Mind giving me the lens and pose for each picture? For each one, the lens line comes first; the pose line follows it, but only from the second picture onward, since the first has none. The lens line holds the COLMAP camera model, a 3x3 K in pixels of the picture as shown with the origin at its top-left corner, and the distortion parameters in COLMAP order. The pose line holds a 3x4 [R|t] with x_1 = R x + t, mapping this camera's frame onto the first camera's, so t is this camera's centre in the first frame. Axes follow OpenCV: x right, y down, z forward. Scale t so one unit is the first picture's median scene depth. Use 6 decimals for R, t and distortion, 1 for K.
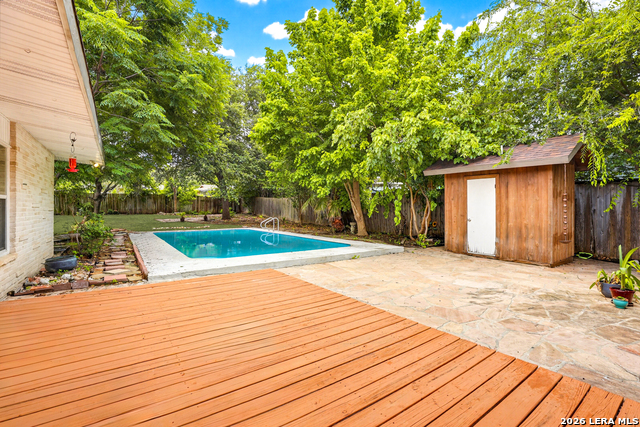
lens RADIAL K [[296.8, 0, 323.2], [0, 296.8, 211.0], [0, 0, 1]] dist [-0.027238, -0.000098]
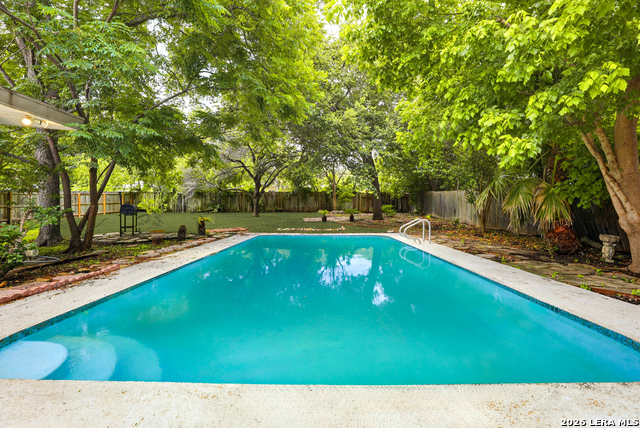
lens RADIAL K [[295.8, 0, 321.9], [0, 295.8, 207.7], [0, 0, 1]] dist [-0.032970, 0.000413]
pose [[0.809525, -0.001288, -0.587083, 0.008142], [-0.004755, 0.999950, -0.008750, 0.004761], [0.587066, 0.009876, 0.809479, 0.319617]]
